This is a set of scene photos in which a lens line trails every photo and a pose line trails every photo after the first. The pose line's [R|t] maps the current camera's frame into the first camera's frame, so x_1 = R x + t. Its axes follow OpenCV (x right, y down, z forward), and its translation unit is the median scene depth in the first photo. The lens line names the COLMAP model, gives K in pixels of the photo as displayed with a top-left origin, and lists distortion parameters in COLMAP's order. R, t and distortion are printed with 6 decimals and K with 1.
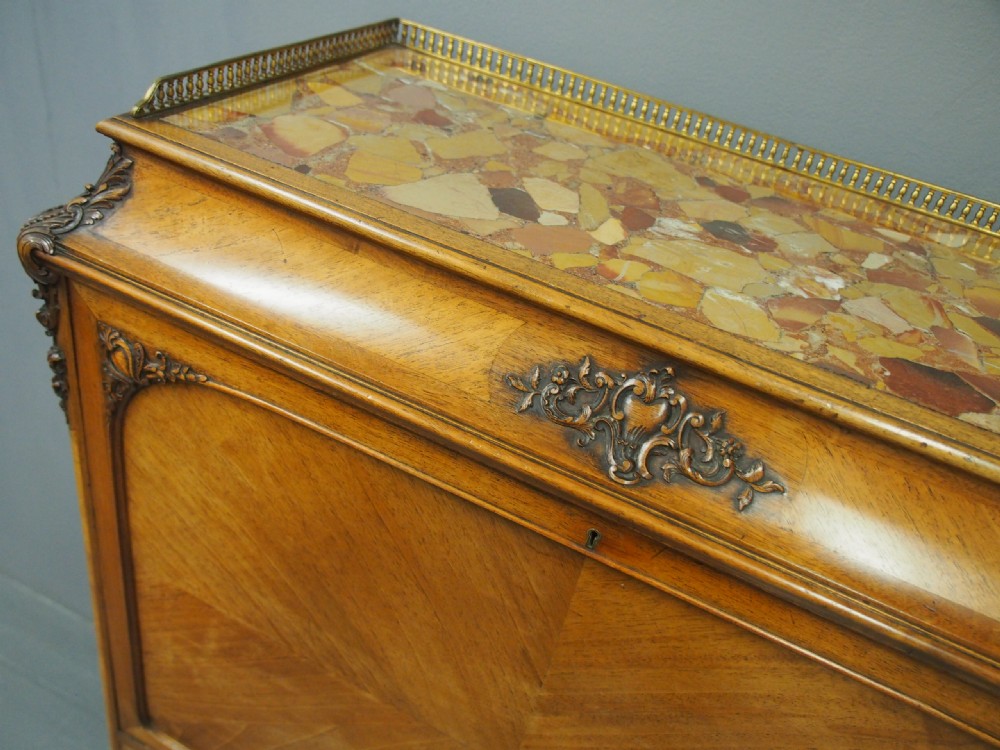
lens RADIAL K [[853.4, 0, 494.4], [0, 853.4, 383.0], [0, 0, 1]] dist [0.006566, -0.010107]
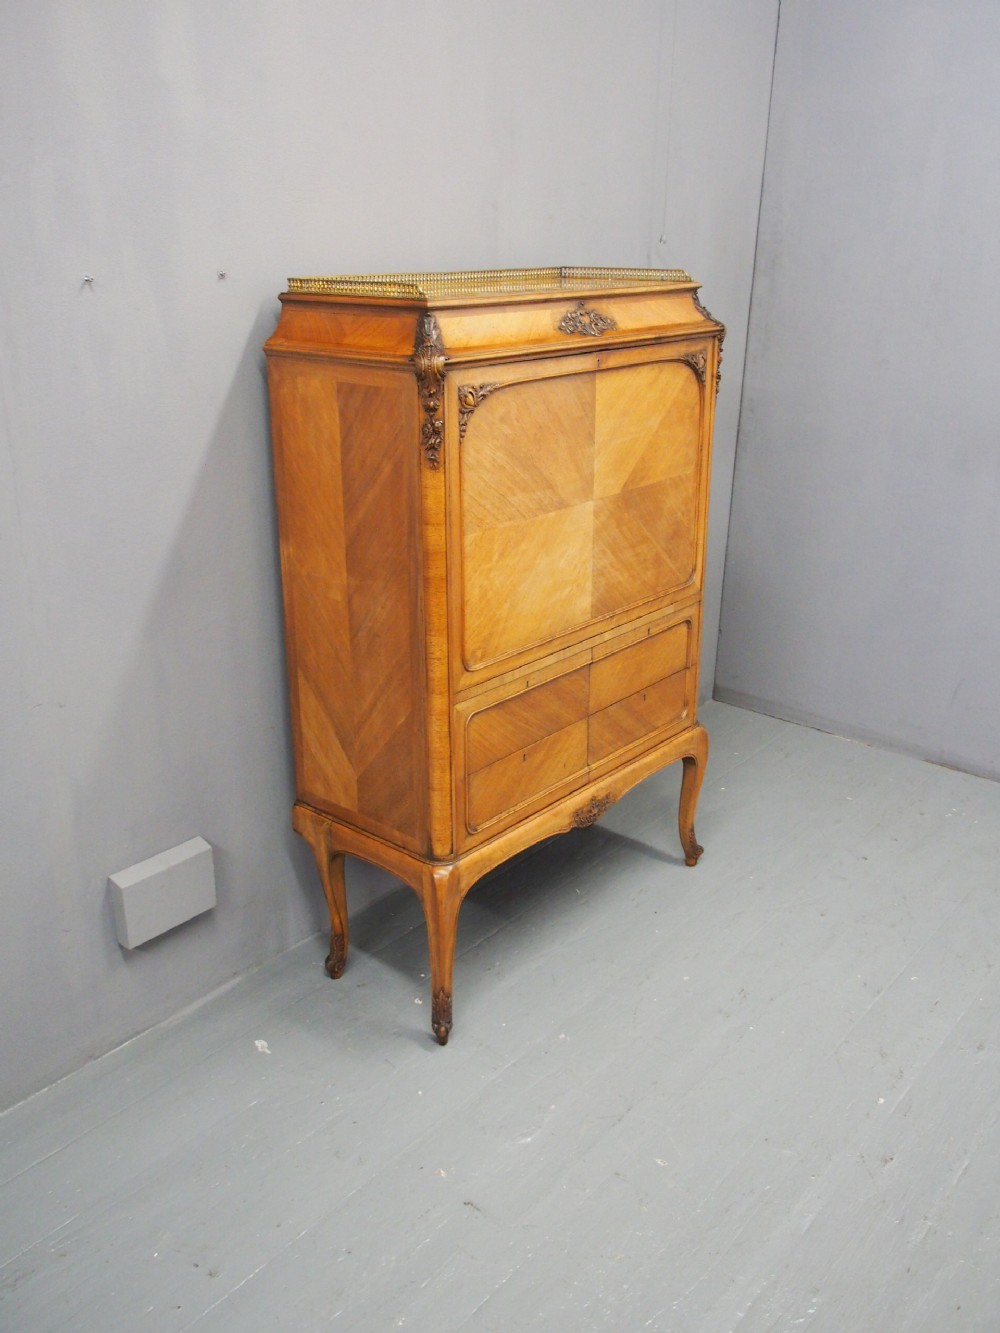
lens RADIAL K [[1137.6, 0, 501.3], [0, 1137.6, 669.6], [0, 0, 1]] dist [0.006566, -0.010107]
pose [[0.271253, -0.508388, 0.817291, -3.495128], [0.597344, 0.754732, 0.271220, -0.271694], [-0.754720, 0.414635, 0.508405, -0.323390]]
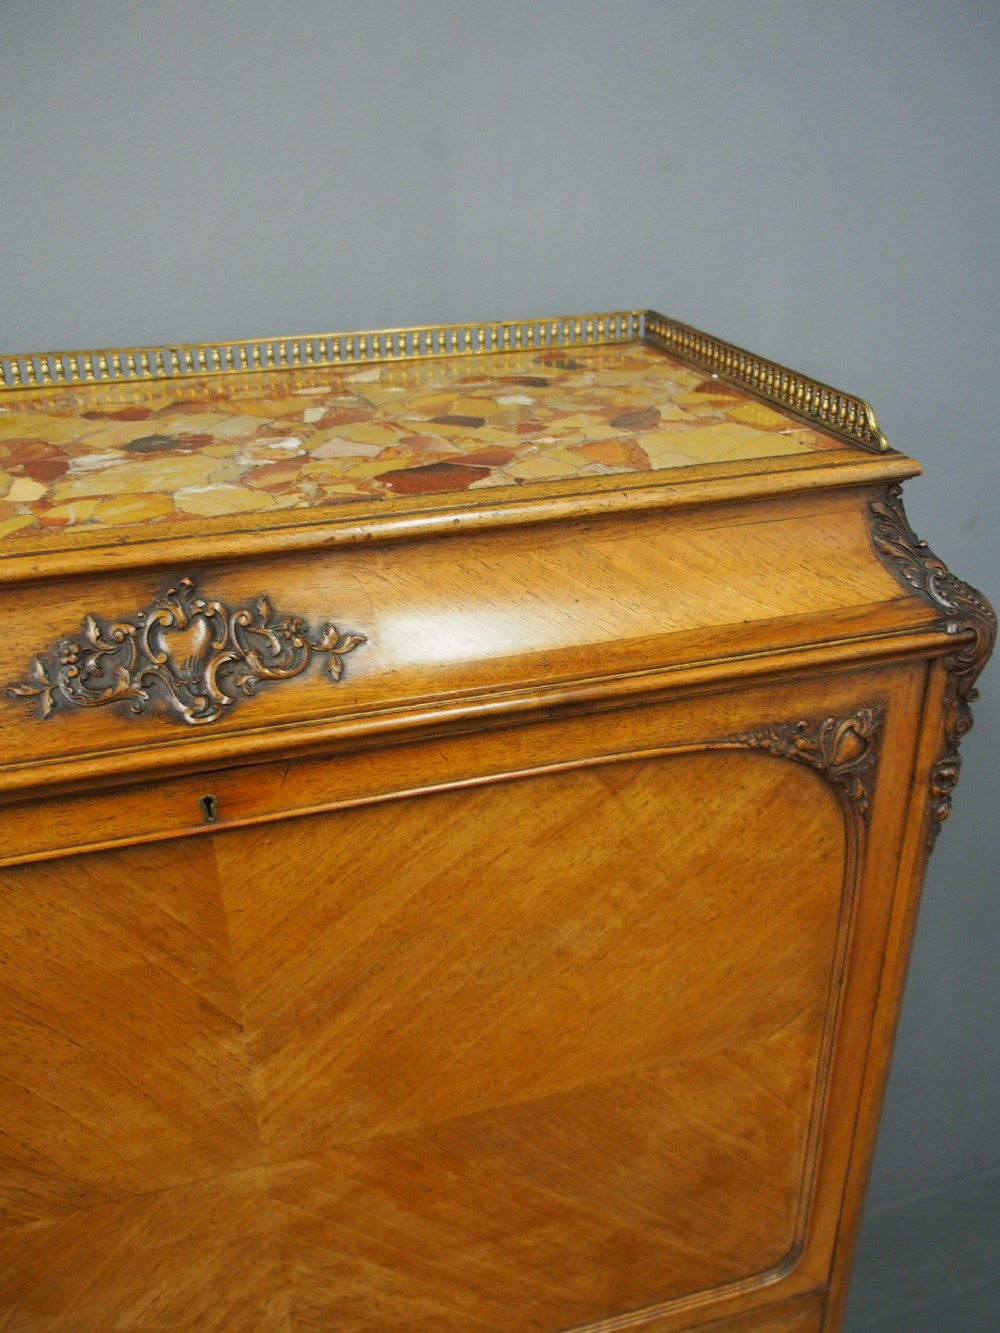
lens RADIAL K [[1137.6, 0, 495.5], [0, 1137.6, 669.7], [0, 0, 1]] dist [0.006566, -0.010107]
pose [[0.740621, -0.463325, 0.486631, -0.137679], [0.500937, 0.863424, 0.059679, 0.126573], [-0.447820, 0.199572, 0.871567, -0.096505]]
